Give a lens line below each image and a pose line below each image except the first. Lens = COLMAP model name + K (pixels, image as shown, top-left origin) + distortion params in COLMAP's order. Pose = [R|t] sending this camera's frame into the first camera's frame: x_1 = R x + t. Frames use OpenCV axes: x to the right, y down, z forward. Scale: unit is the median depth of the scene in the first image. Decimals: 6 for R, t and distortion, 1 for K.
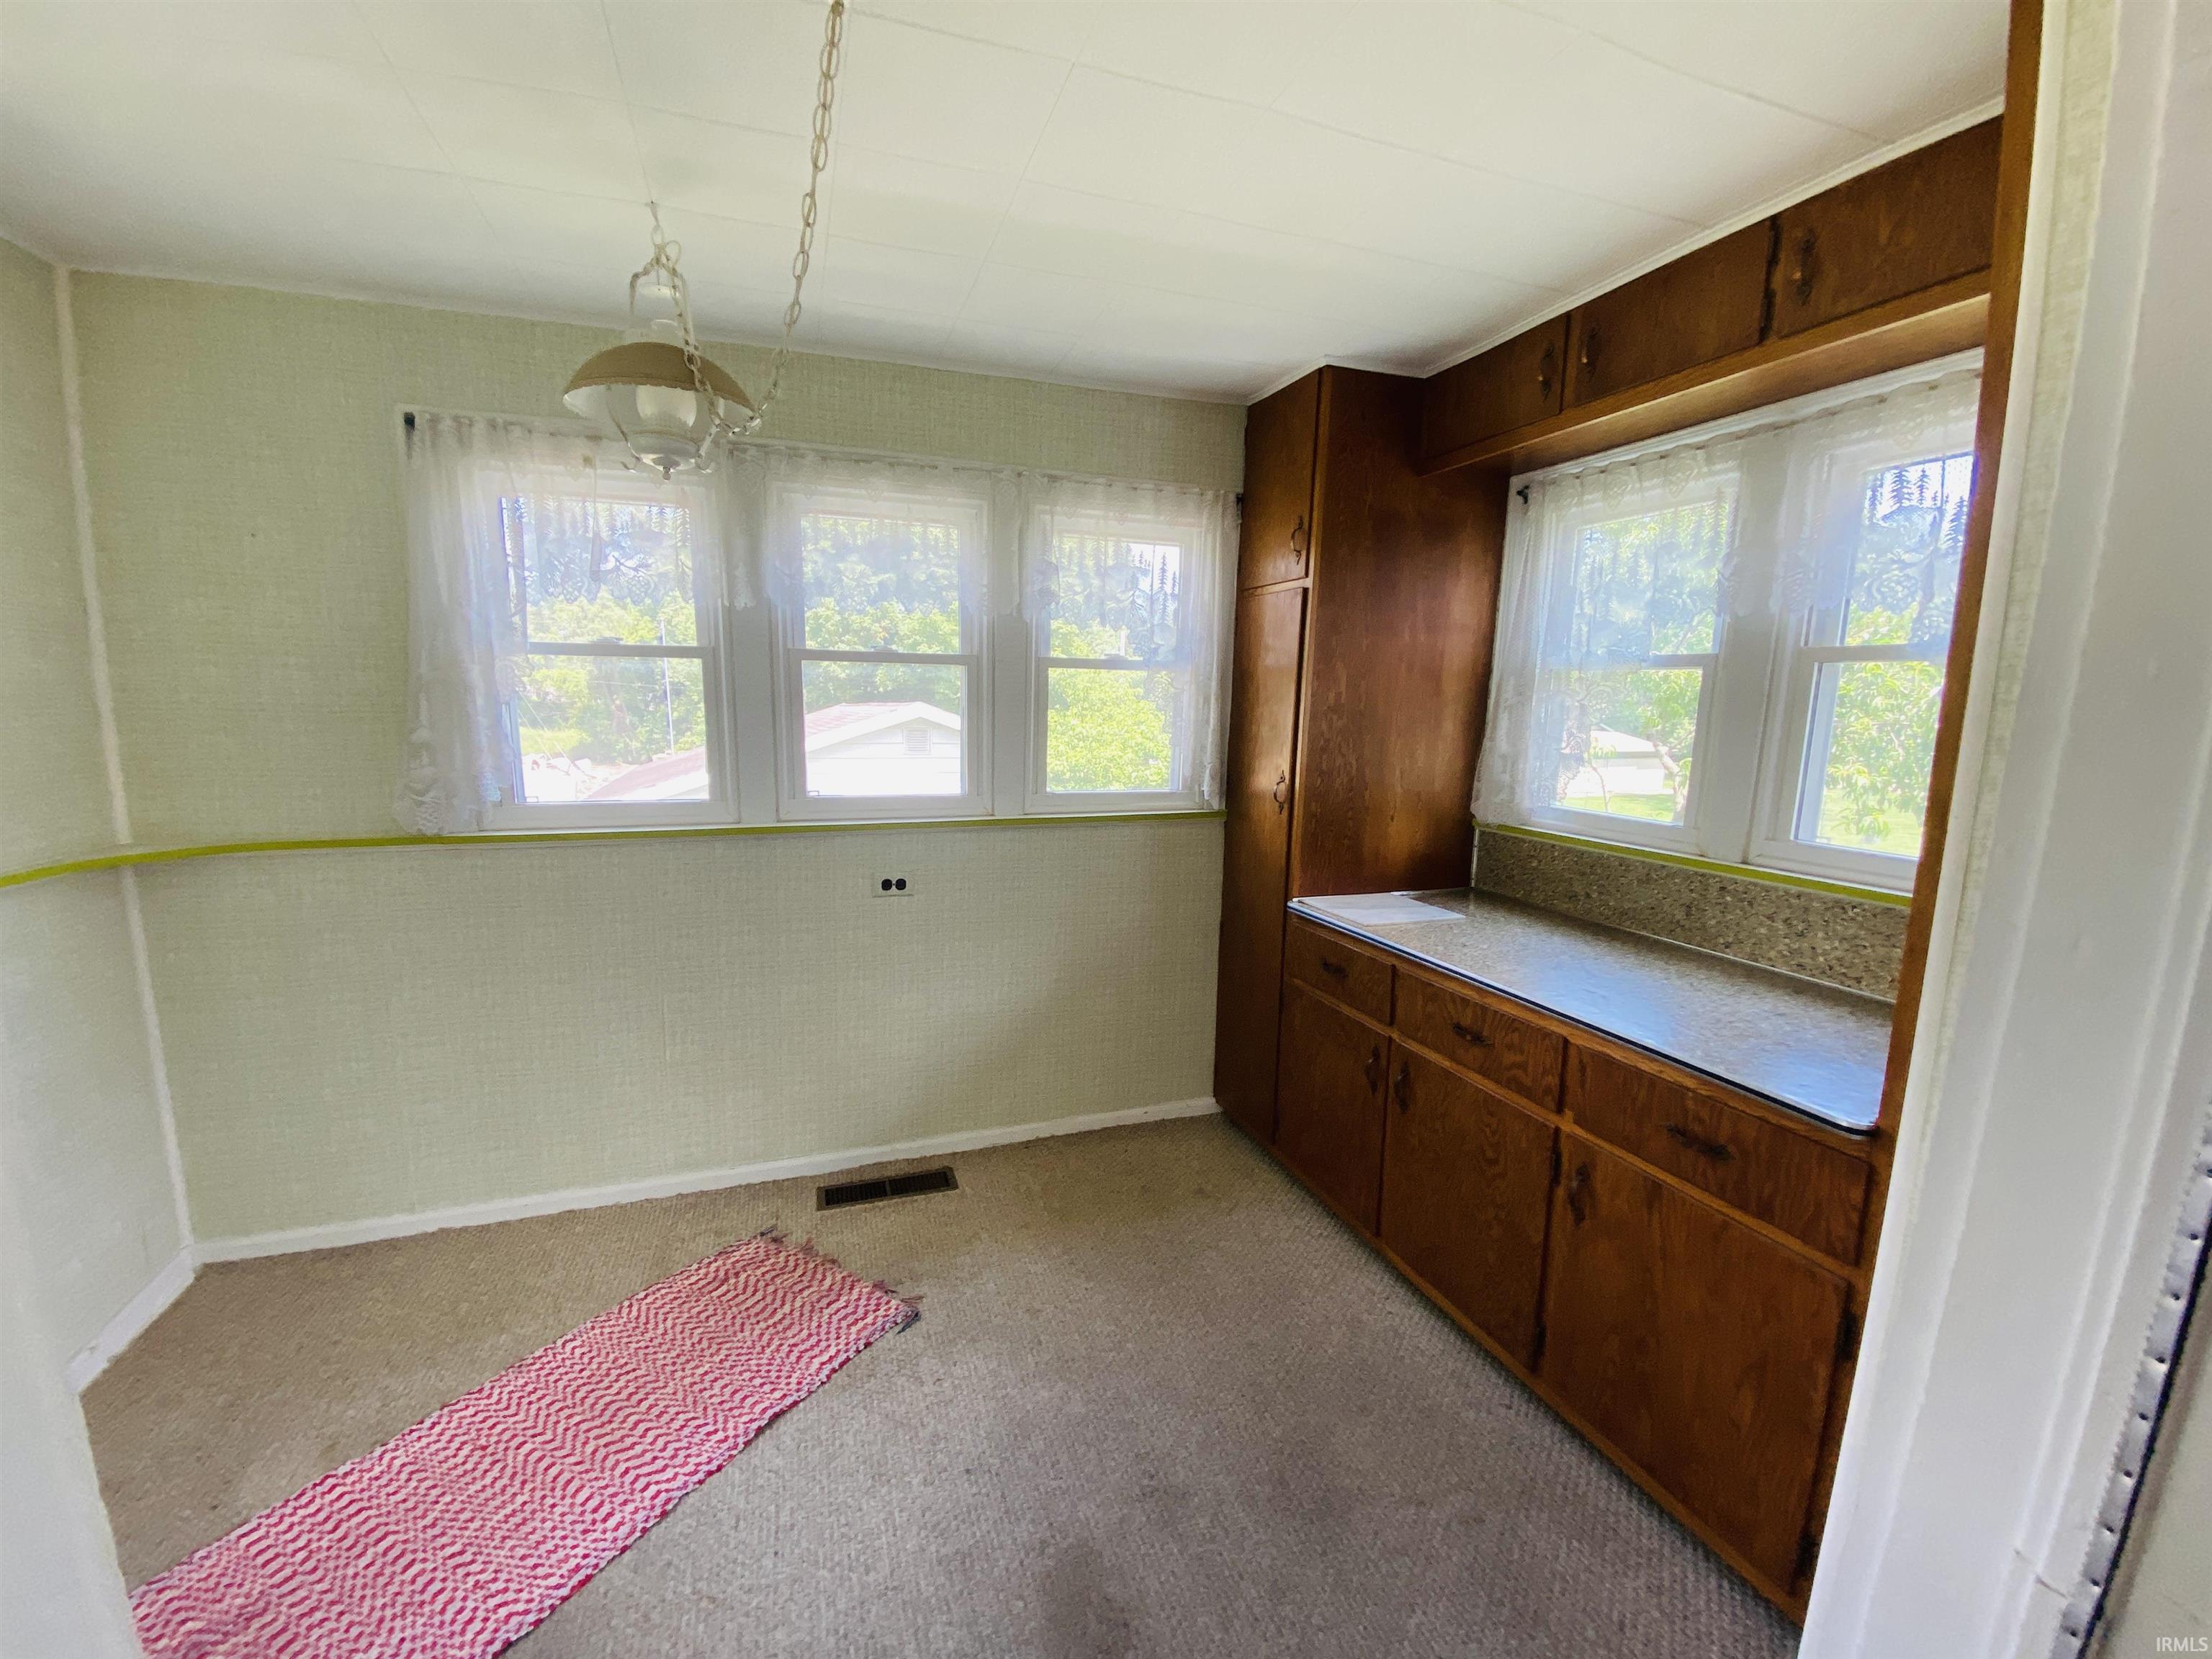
lens RADIAL K [[903.6, 0, 1105.4], [0, 903.6, 831.2], [0, 0, 1]] dist [0.026859, -0.021914]
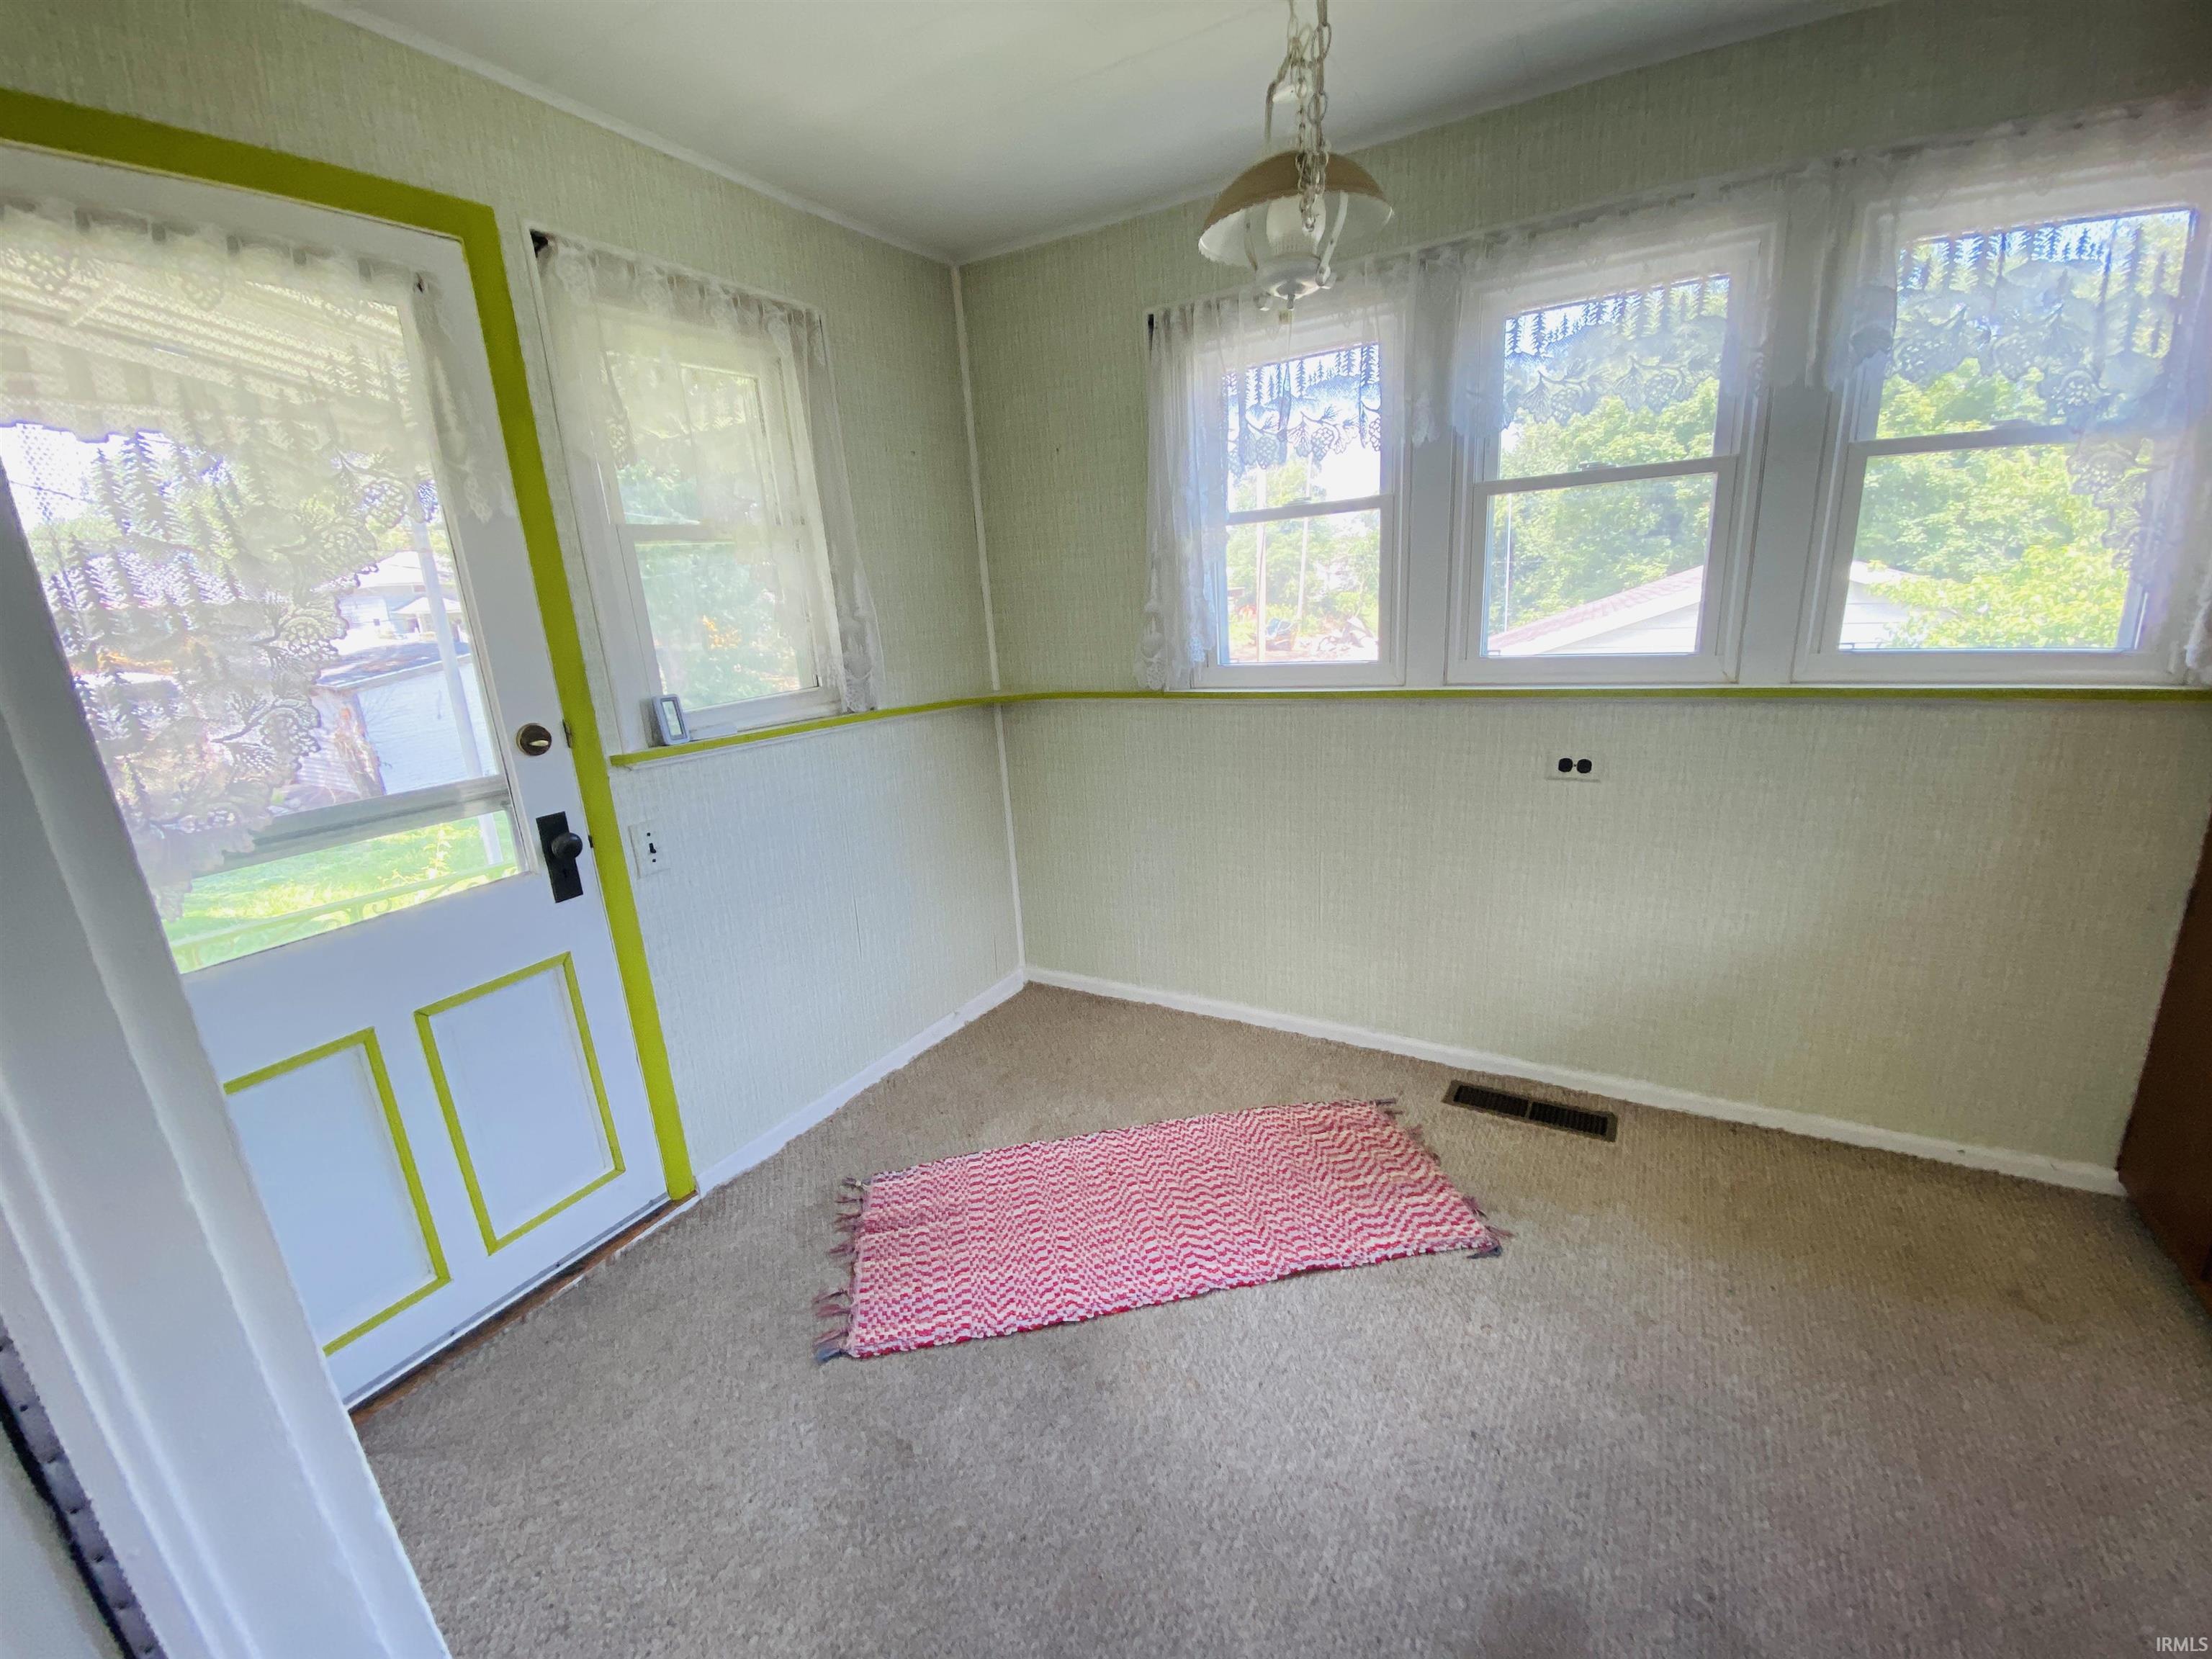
lens RADIAL K [[903.6, 0, 1105.4], [0, 903.6, 831.2], [0, 0, 1]] dist [0.026859, -0.021914]
pose [[0.646691, 0.140769, -0.749650, 0.156314], [-0.045279, 0.988174, 0.146498, 0.020832], [0.761407, -0.060796, 0.645417, 0.175822]]
